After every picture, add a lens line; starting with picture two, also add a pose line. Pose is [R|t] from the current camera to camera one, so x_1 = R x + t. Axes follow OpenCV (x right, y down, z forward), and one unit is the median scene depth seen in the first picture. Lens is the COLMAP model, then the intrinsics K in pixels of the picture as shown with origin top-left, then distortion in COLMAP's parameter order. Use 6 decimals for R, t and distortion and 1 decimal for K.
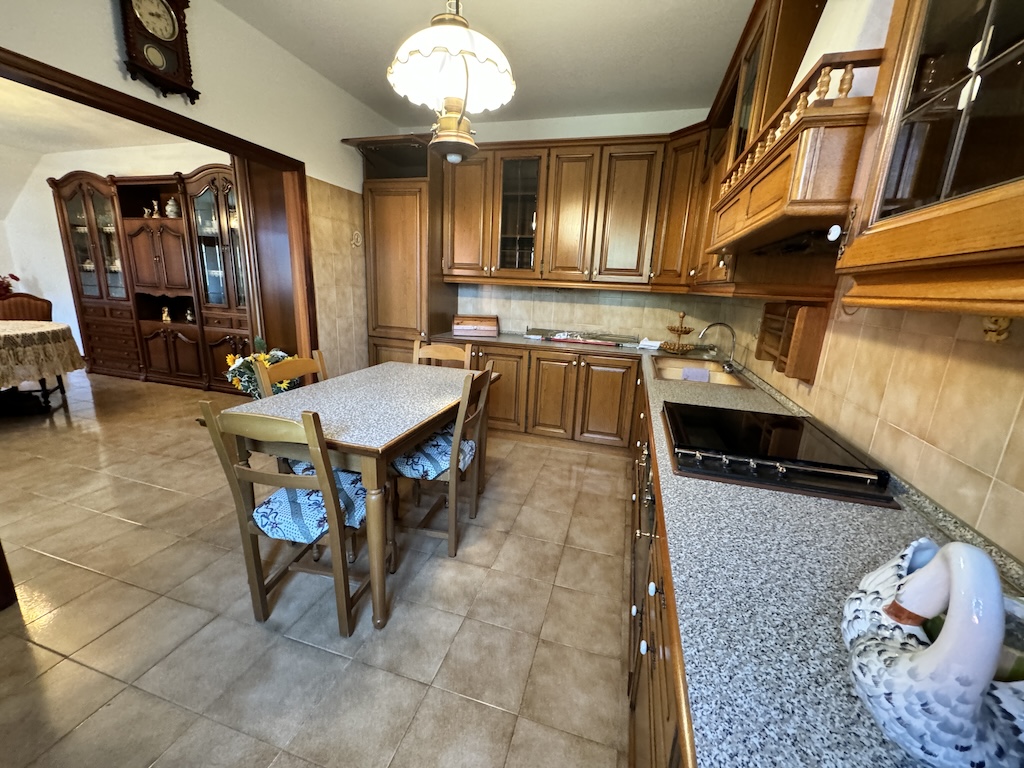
lens RADIAL K [[412.0, 0, 514.3], [0, 412.0, 382.9], [0, 0, 1]] dist [0.000372, -0.000071]
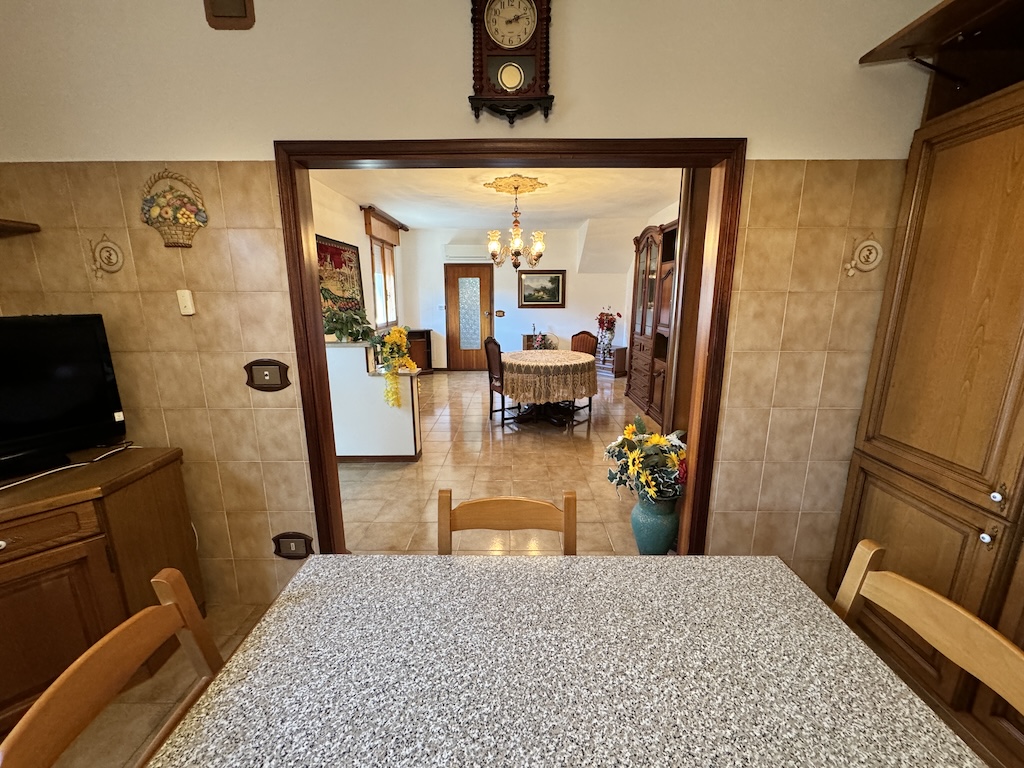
lens RADIAL K [[407.2, 0, 511.0], [0, 407.2, 382.0], [0, 0, 1]] dist [-0.002510, 0.000025]
pose [[0.270645, 0.159660, -0.949347, -0.013172], [-0.211185, 0.971976, 0.103260, -0.142640], [0.939229, 0.172541, 0.296779, 0.418318]]
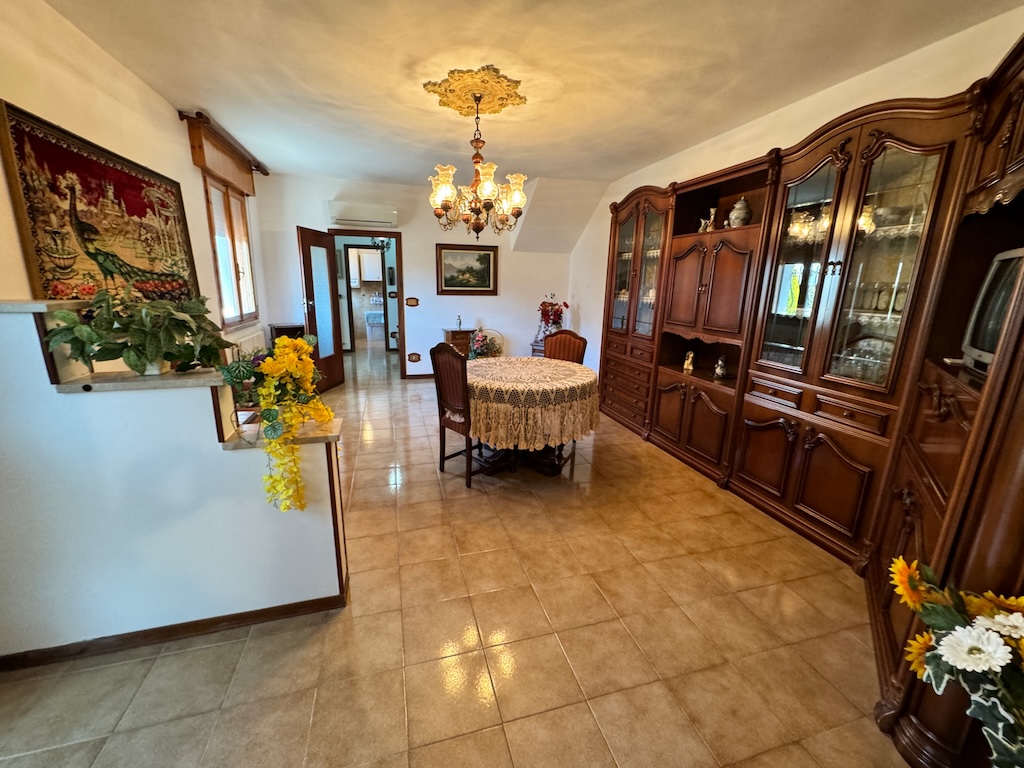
lens RADIAL K [[416.7, 0, 507.9], [0, 416.7, 380.8], [0, 0, 1]] dist [0.000497, -0.000301]
pose [[0.536515, 0.166516, -0.827299, -0.469942], [-0.194557, 0.978337, 0.070743, -0.144925], [0.821157, 0.123003, 0.557289, 0.381047]]
